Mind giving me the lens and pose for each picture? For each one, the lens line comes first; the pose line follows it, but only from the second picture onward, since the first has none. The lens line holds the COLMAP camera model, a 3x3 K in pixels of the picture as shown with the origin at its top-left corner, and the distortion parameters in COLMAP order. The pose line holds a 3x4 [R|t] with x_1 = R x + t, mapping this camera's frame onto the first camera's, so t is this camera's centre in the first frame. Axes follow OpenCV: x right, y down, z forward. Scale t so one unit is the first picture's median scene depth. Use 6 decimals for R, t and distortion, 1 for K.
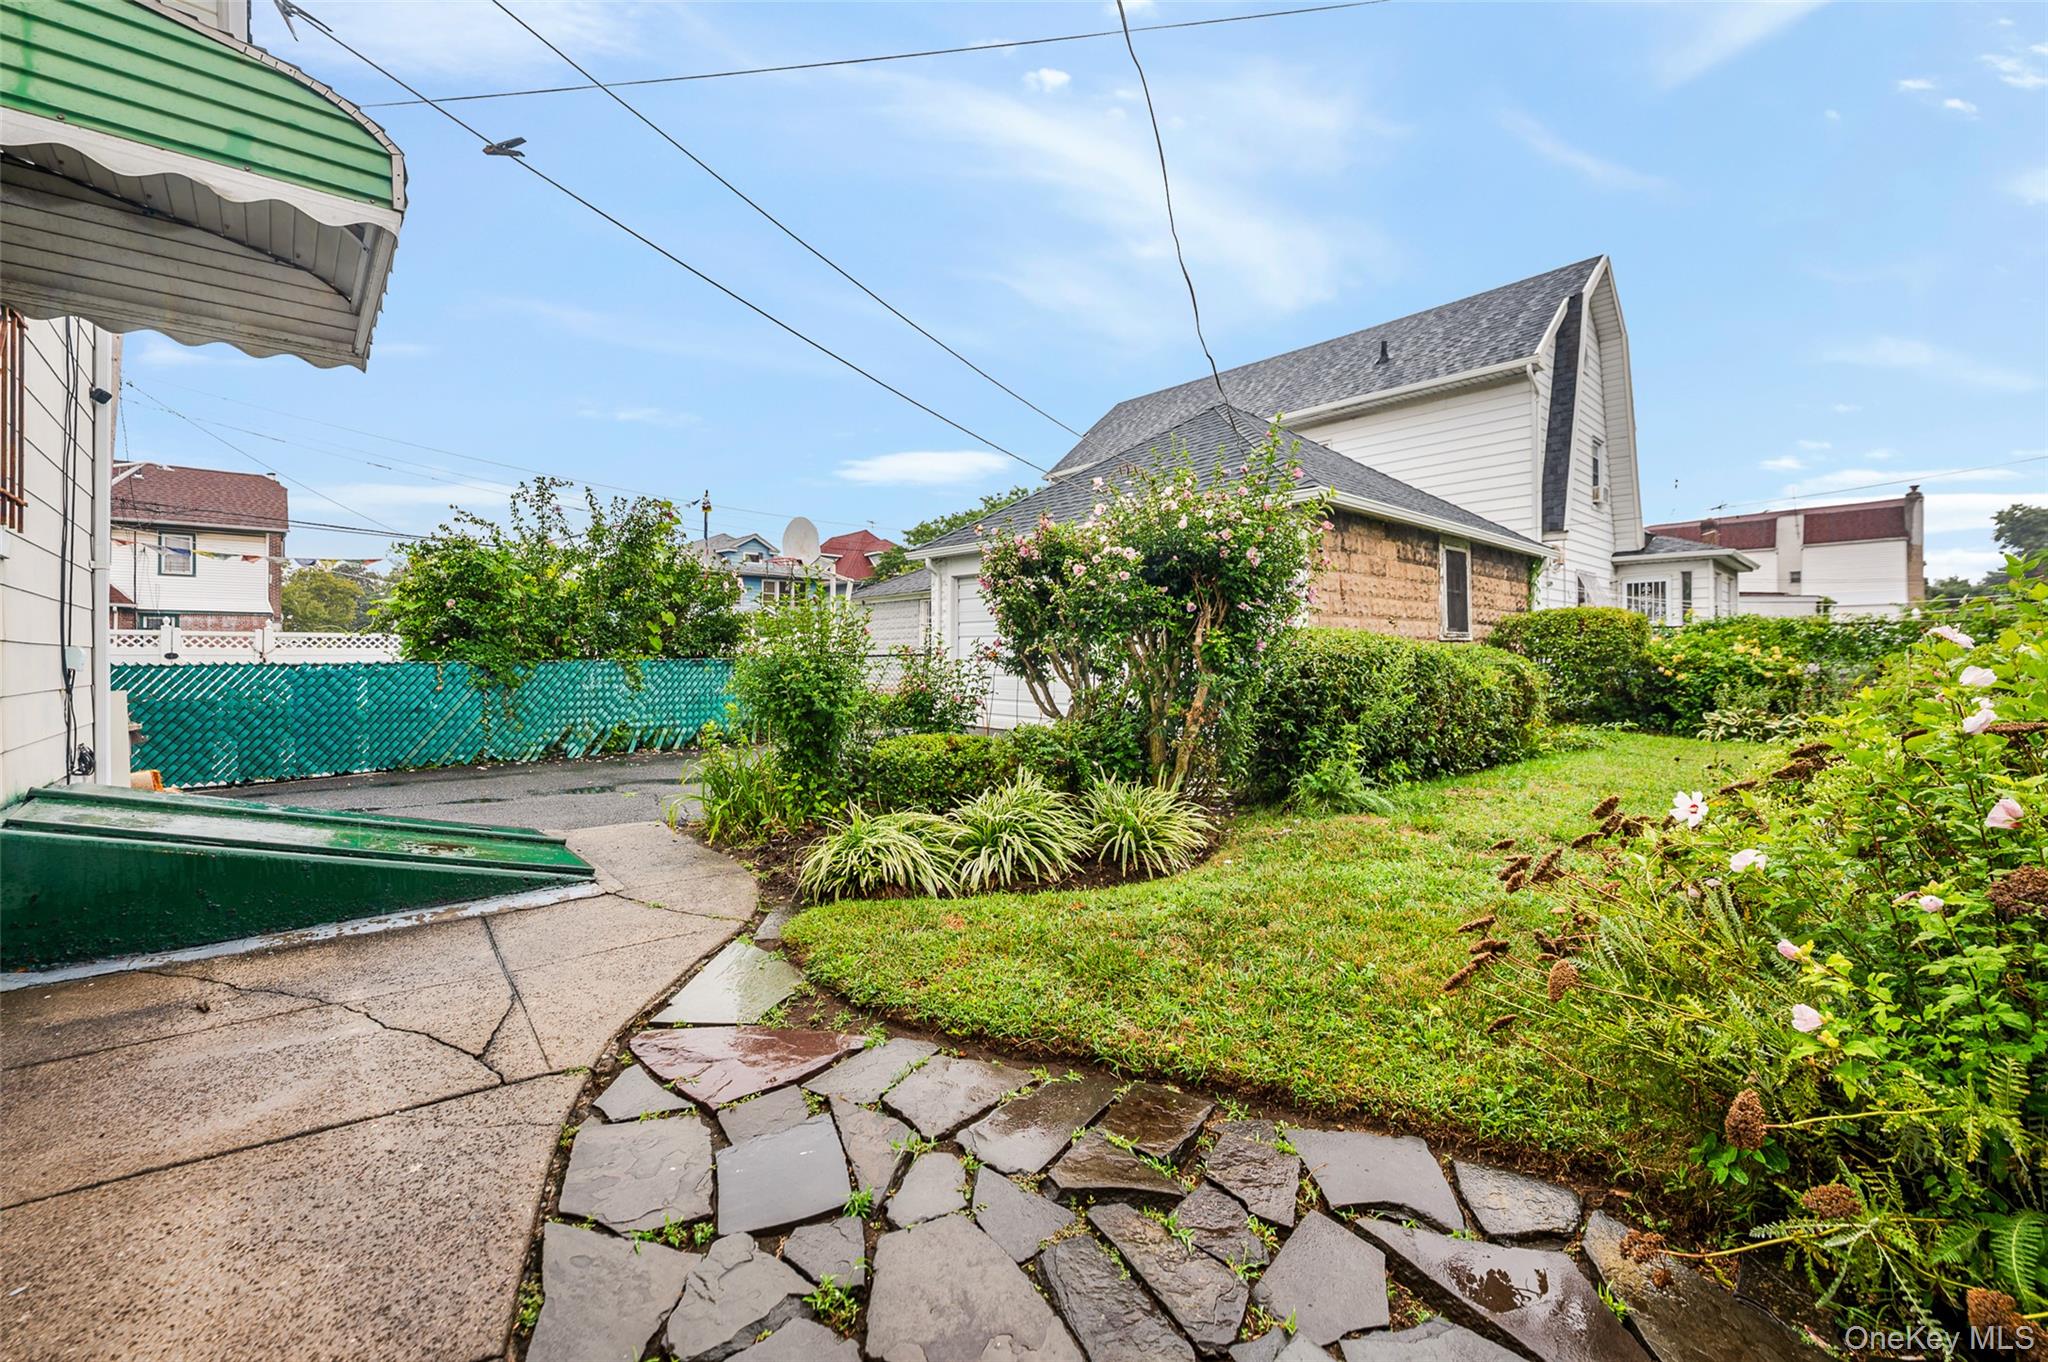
lens RADIAL K [[810.1, 0, 1024.6], [0, 810.1, 663.5], [0, 0, 1]] dist [0.003010, 0.000087]
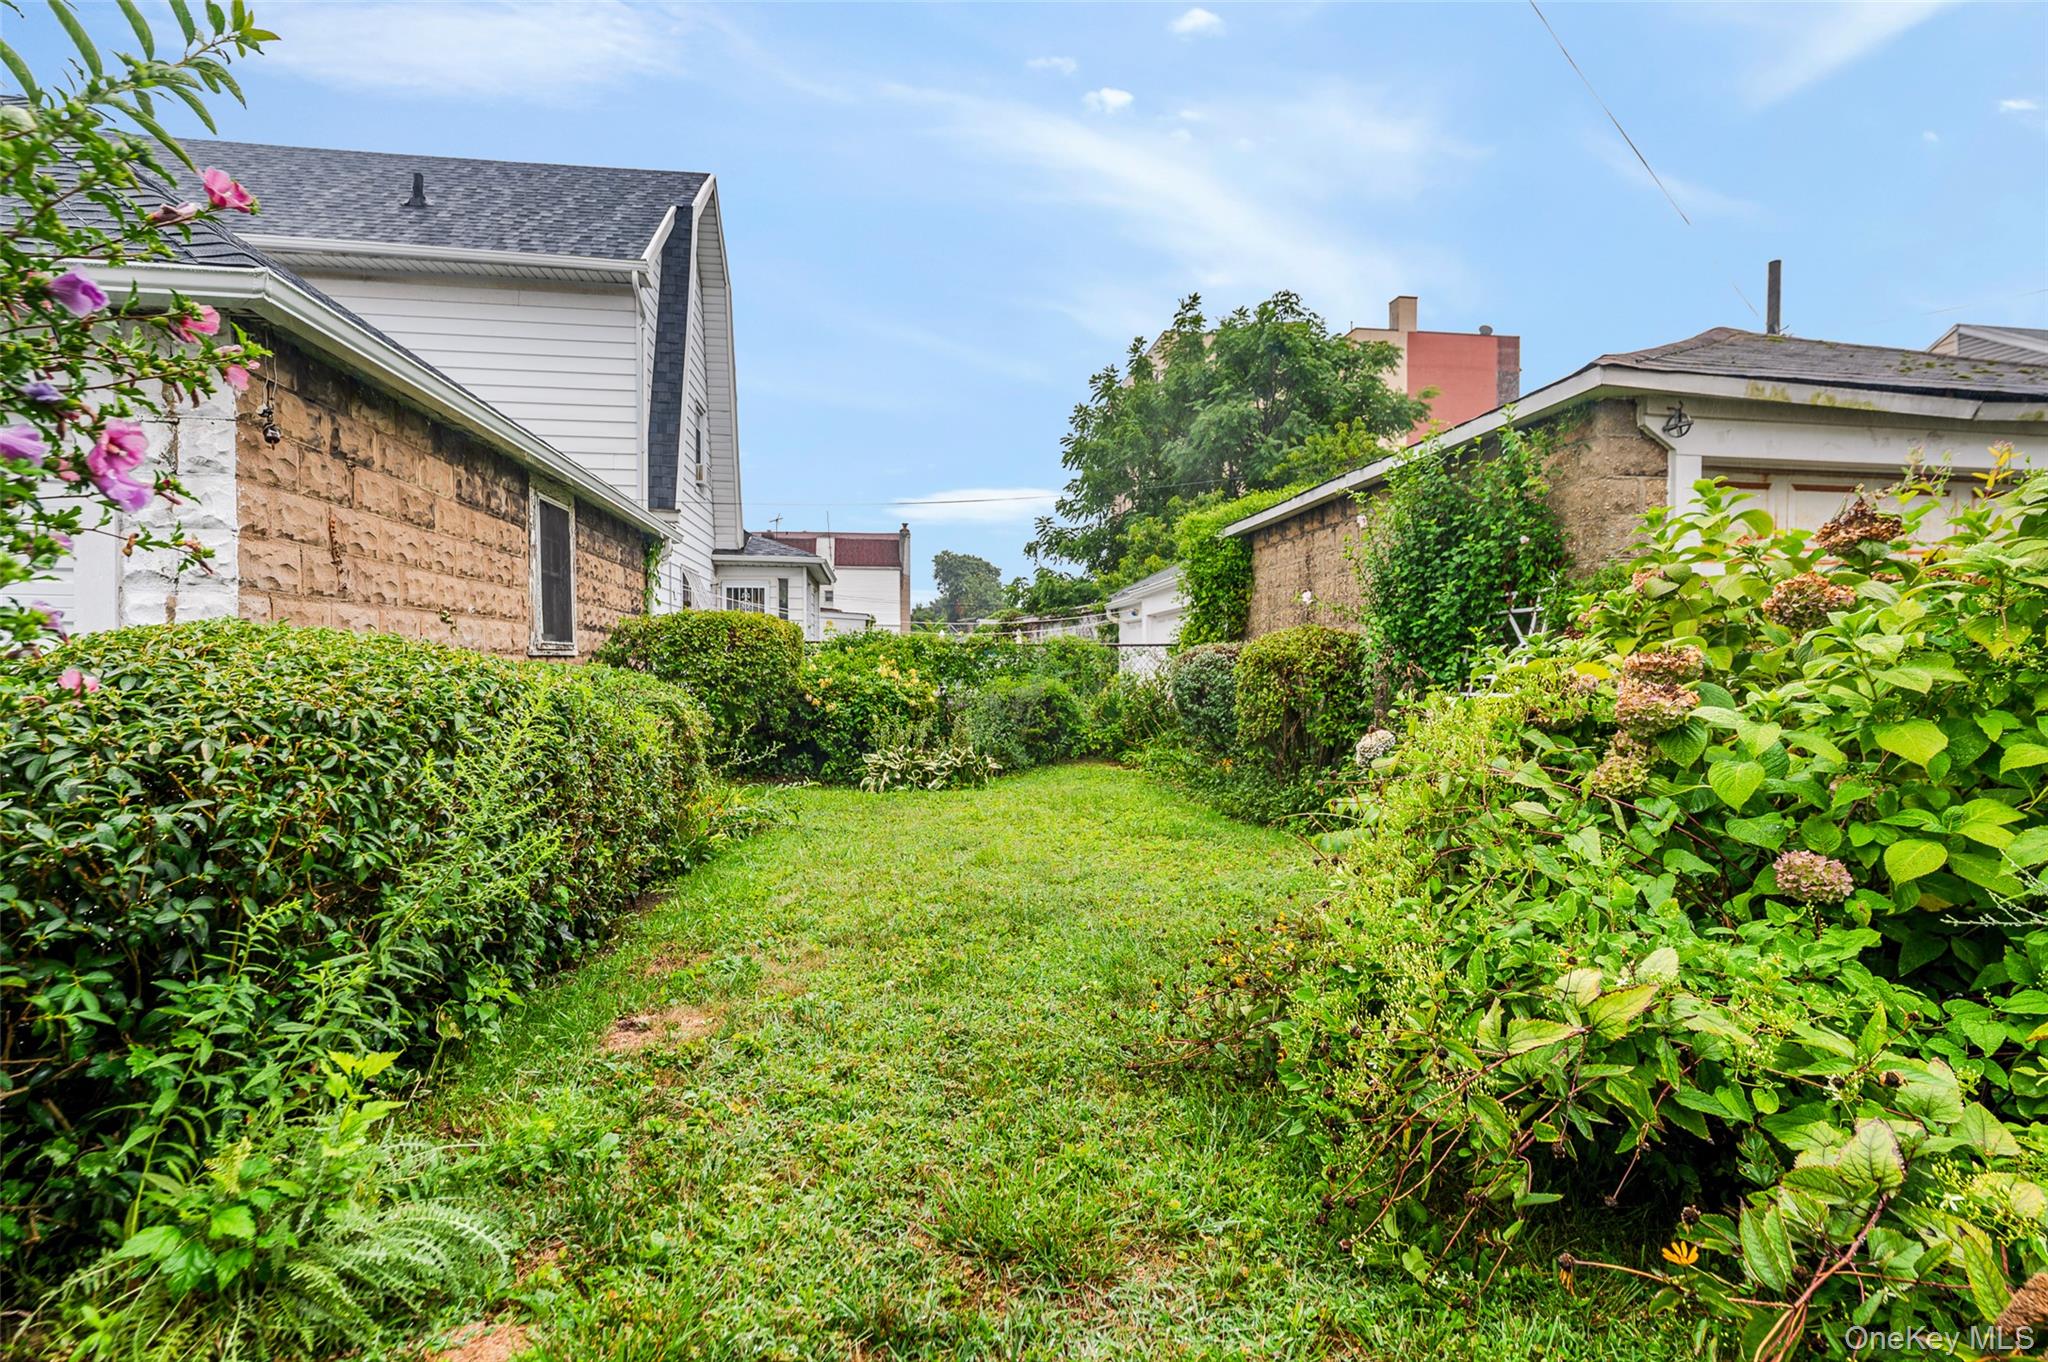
lens RADIAL K [[1001.4, 0, 1029.0], [0, 1001.4, 680.1], [0, 0, 1]] dist [-0.002549, -0.000442]
pose [[0.565977, -0.004362, 0.824409, 0.118029], [0.001086, 0.999989, 0.004546, -0.012987], [-0.824420, -0.001677, 0.565976, 0.285381]]
